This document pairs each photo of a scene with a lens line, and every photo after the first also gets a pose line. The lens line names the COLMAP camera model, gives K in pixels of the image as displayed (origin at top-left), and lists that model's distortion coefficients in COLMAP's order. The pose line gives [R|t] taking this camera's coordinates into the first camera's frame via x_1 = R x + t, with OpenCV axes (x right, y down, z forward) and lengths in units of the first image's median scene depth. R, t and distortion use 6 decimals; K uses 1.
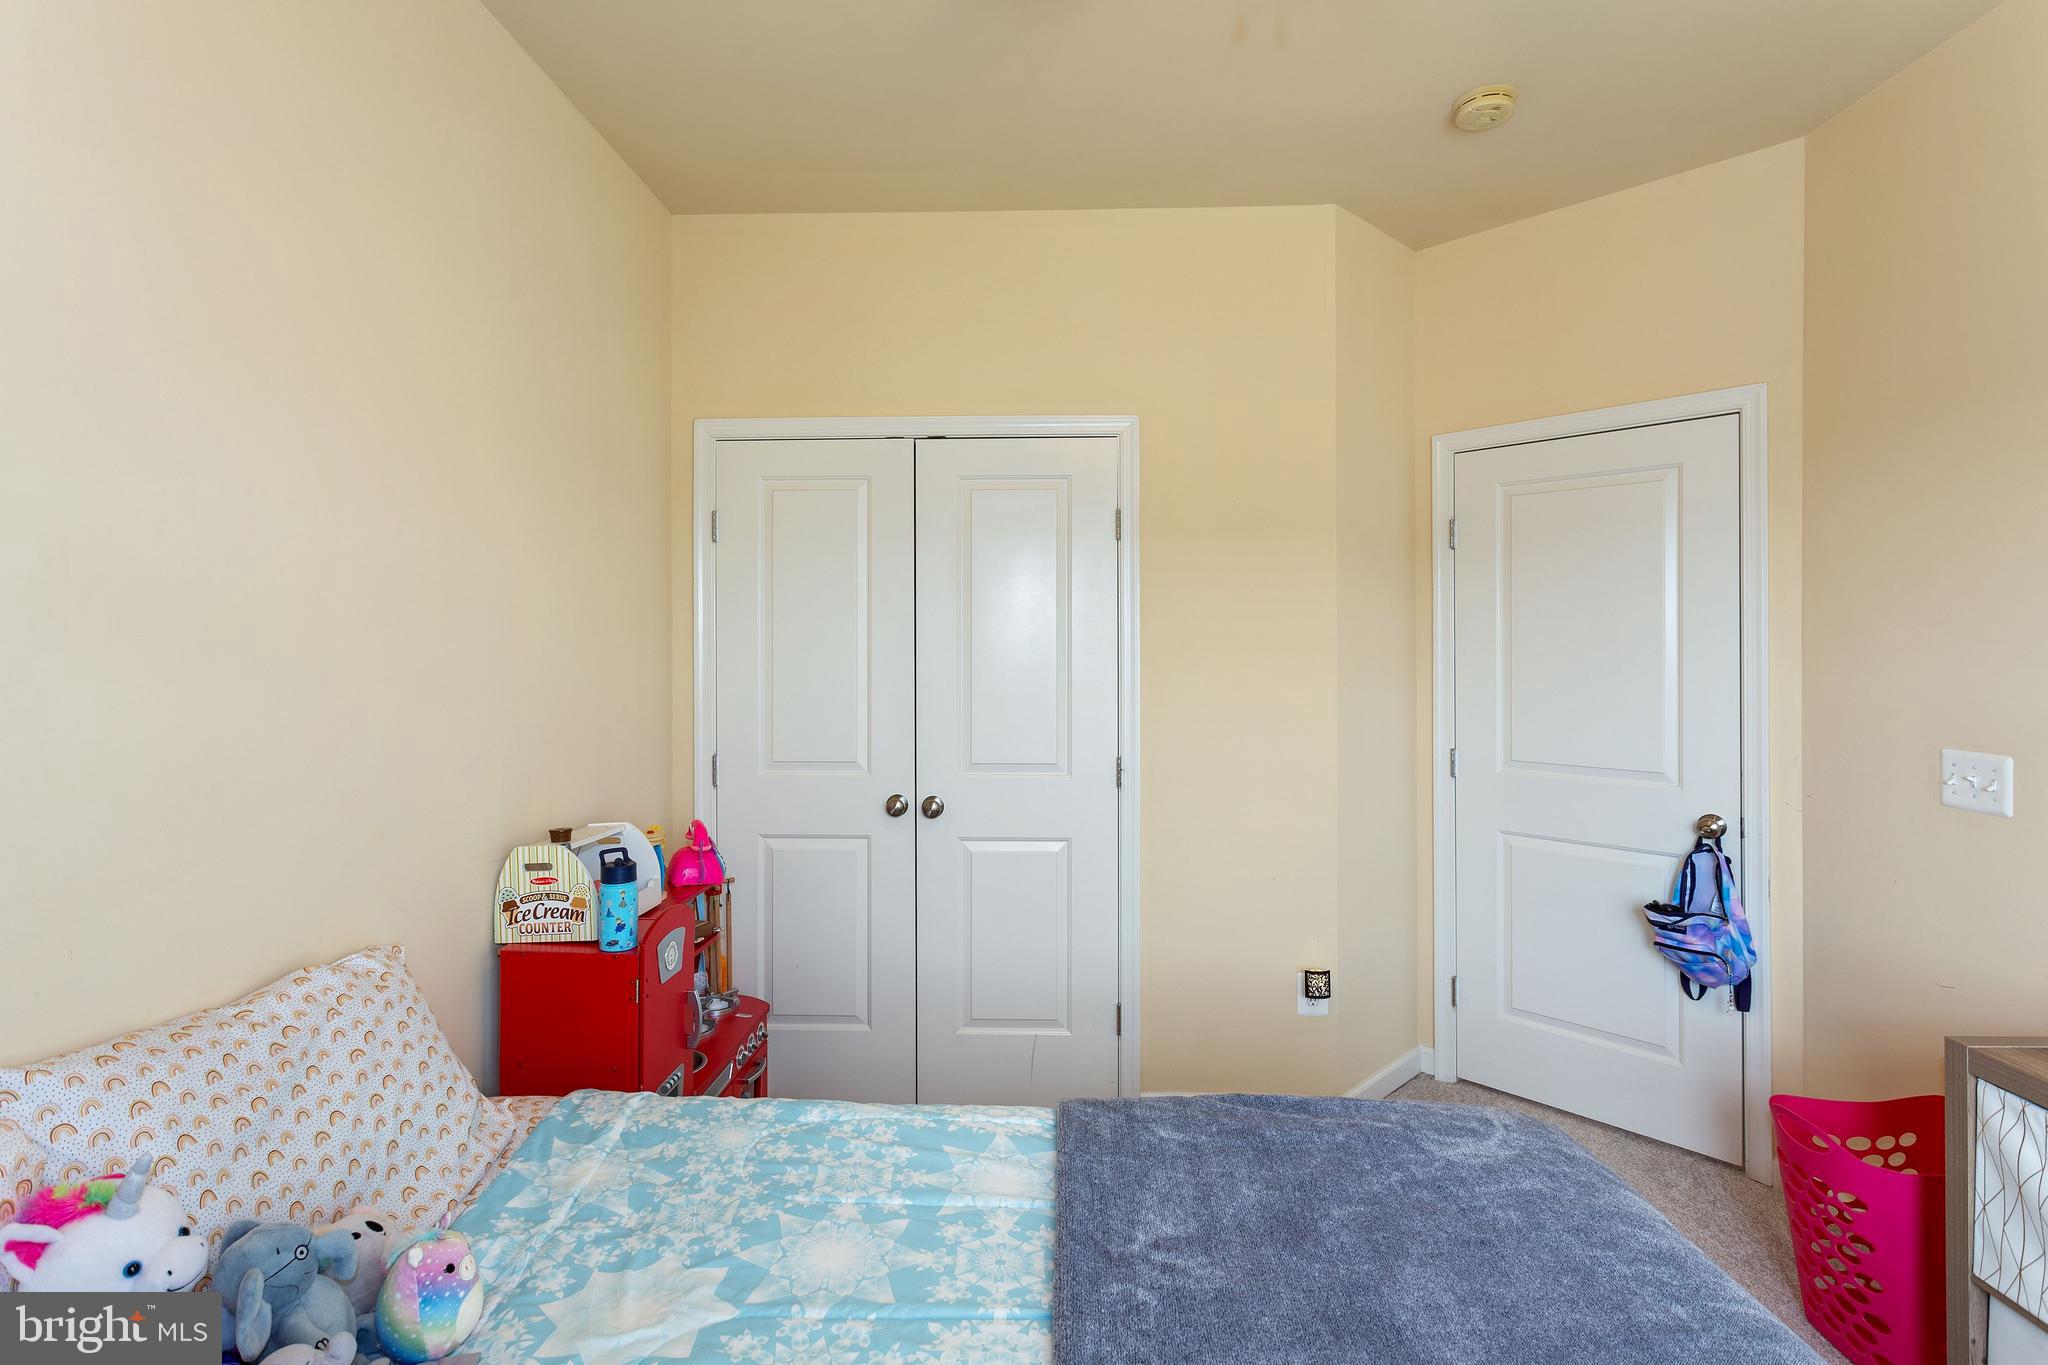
lens RADIAL K [[986.1, 0, 1025.8], [0, 986.1, 689.4], [0, 0, 1]] dist [0.002429, 0.001808]
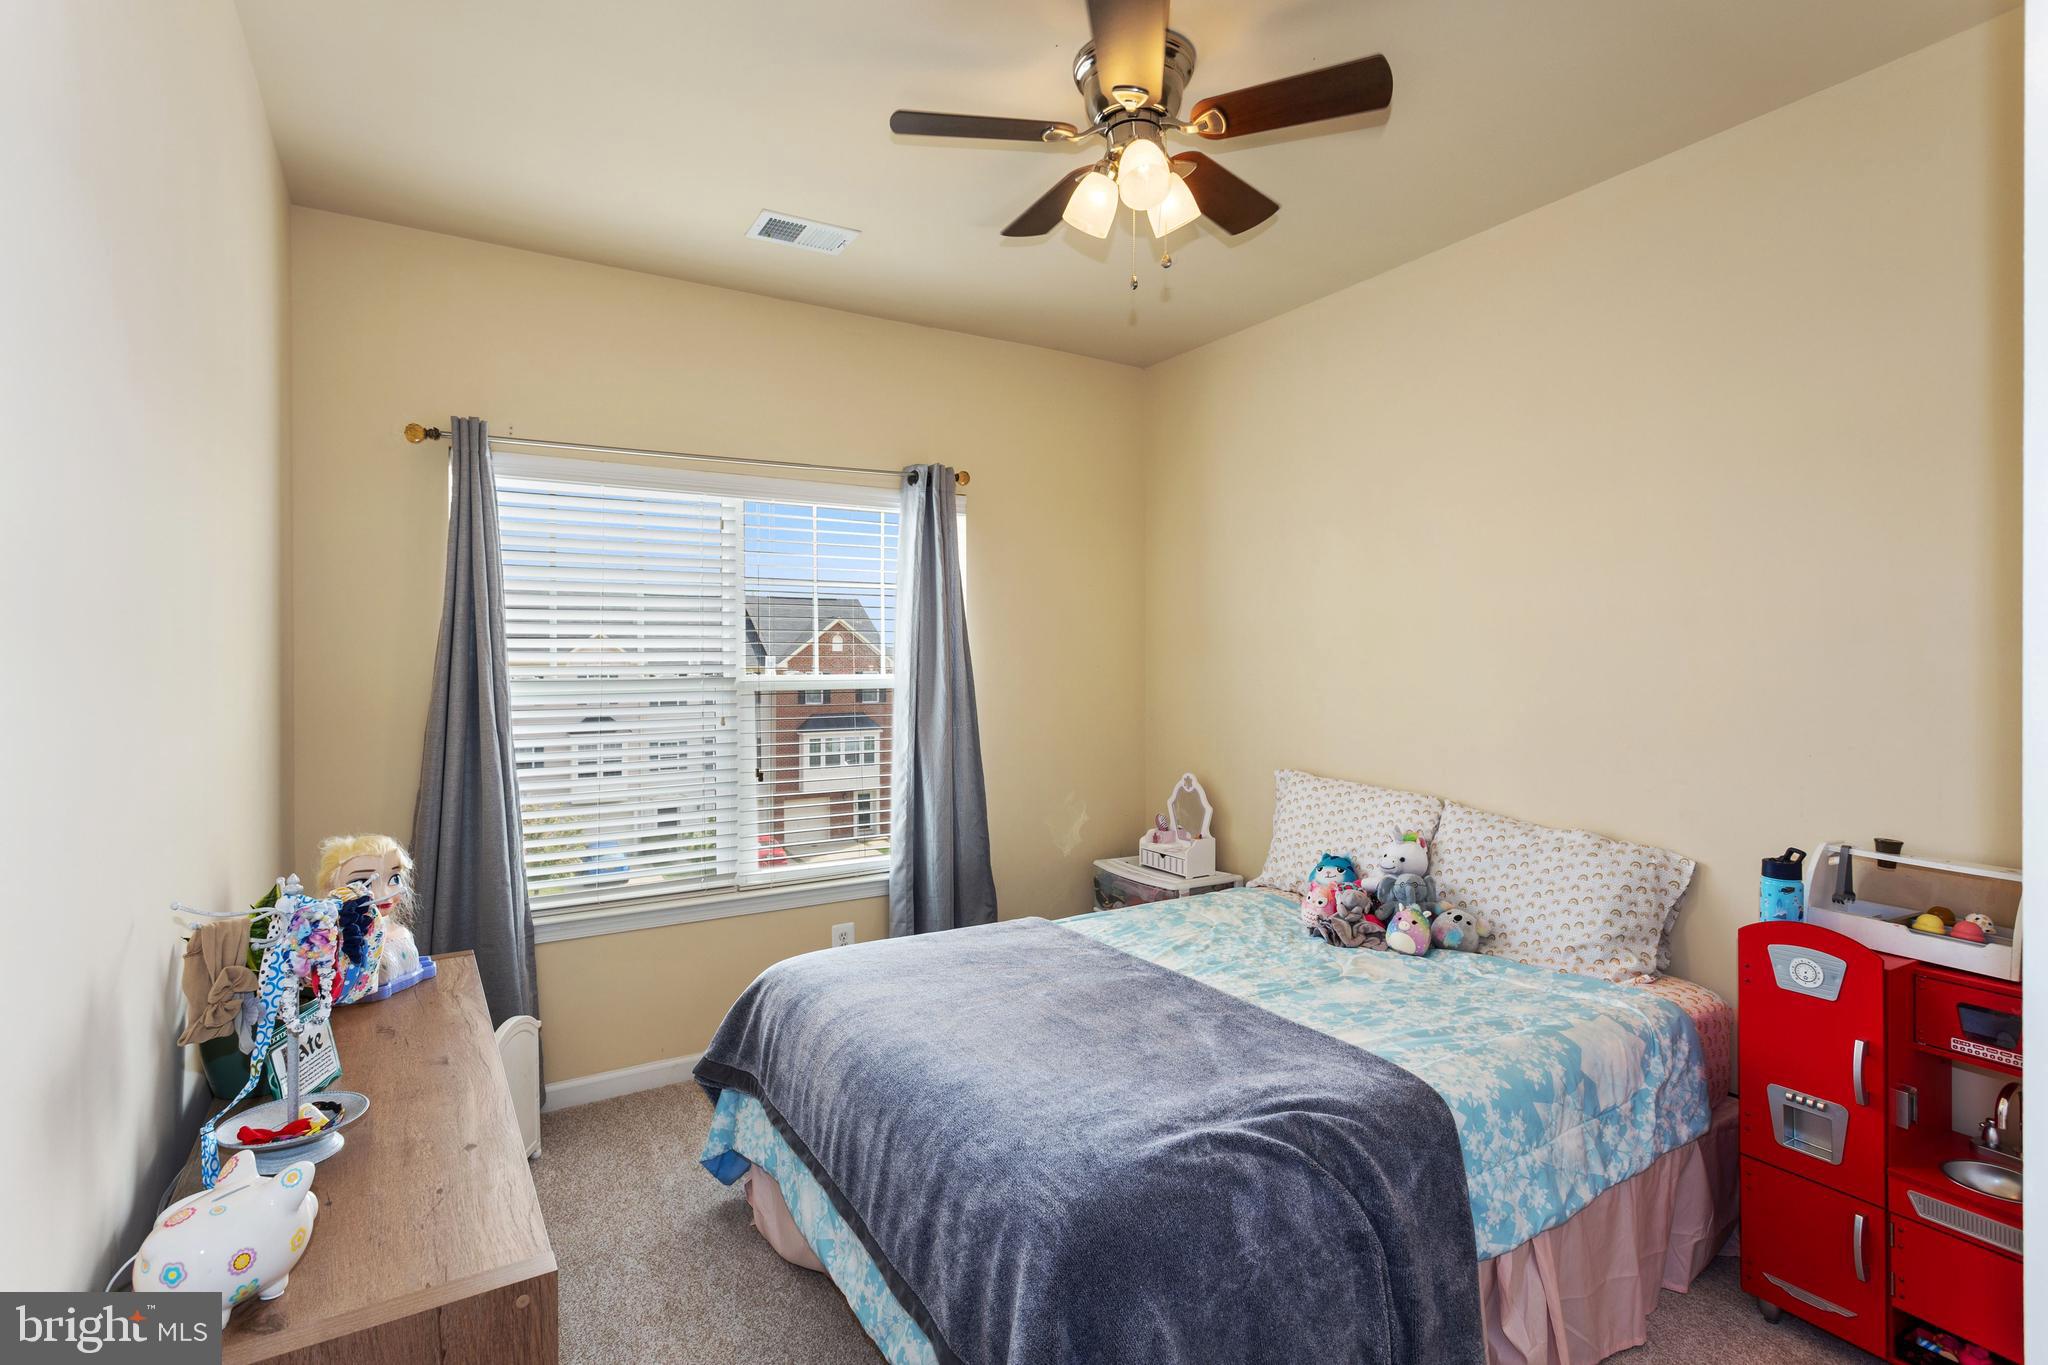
lens RADIAL K [[986.1, 0, 1028.2], [0, 986.1, 676.9], [0, 0, 1]] dist [0.002429, 0.001808]
pose [[-0.874410, 0.004549, -0.485166, 1.166571], [0.007868, 0.999958, -0.004804, -0.025734], [0.485124, -0.008018, -0.874409, 2.189791]]
